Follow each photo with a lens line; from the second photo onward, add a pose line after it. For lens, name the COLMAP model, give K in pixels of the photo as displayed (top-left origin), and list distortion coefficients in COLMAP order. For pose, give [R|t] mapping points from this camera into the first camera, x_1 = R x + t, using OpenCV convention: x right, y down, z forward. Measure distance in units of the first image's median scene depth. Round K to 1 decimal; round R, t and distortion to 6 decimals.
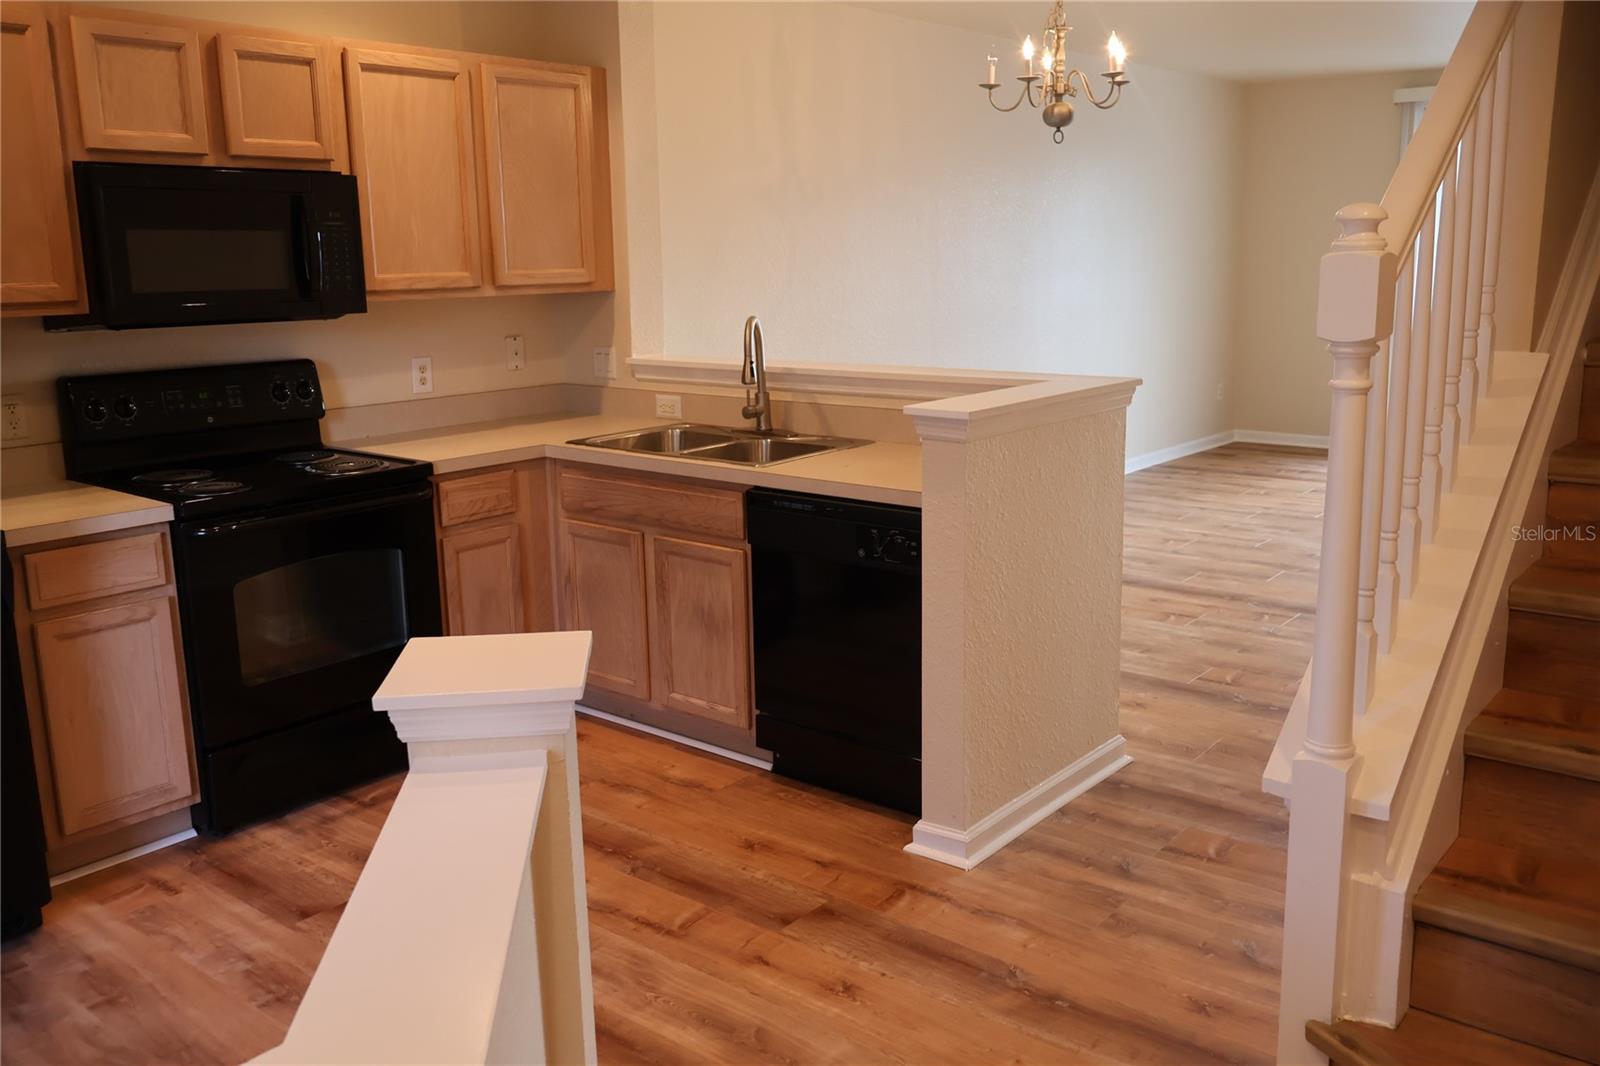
lens RADIAL K [[1342.1, 0, 800.0], [0, 1342.1, 533.0], [0, 0, 1]] dist [-0.007401, 0.008785]
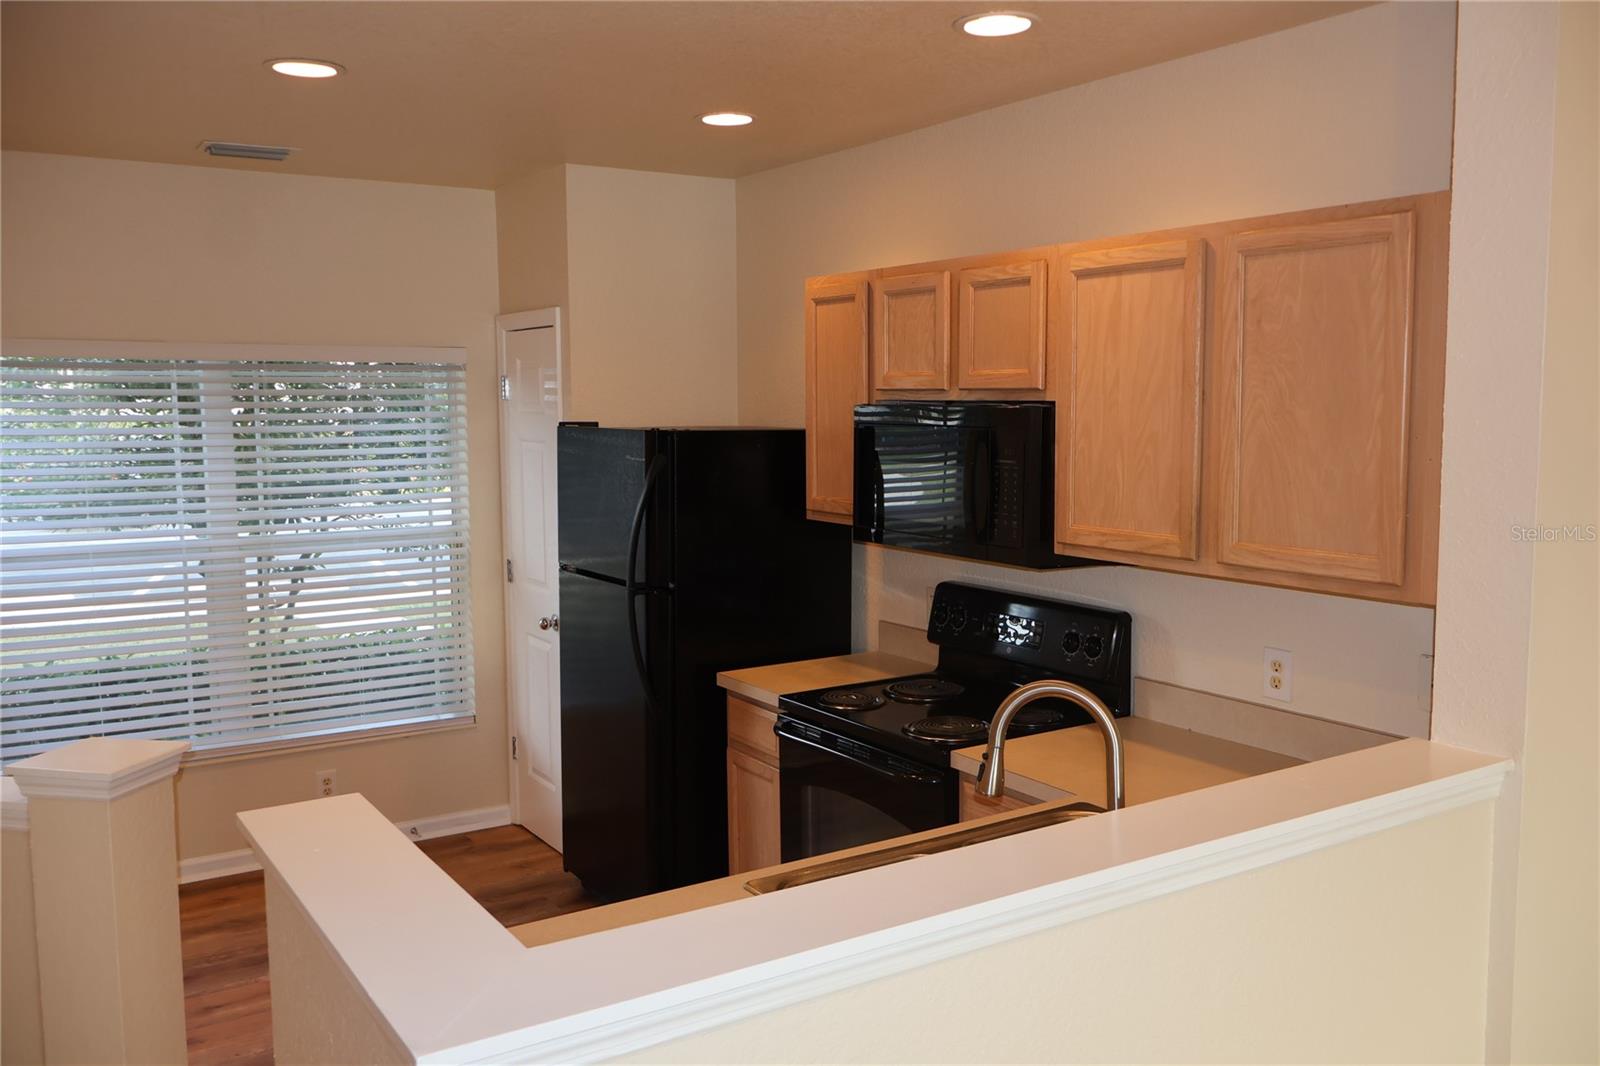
lens RADIAL K [[1342.1, 0, 800.0], [0, 1342.1, 533.0], [0, 0, 1]] dist [-0.007401, 0.008785]
pose [[-0.305737, 0.116512, -0.944960, 0.511805], [-0.184760, 0.966358, 0.178928, -0.311157], [0.934017, 0.229295, -0.273925, 1.102617]]
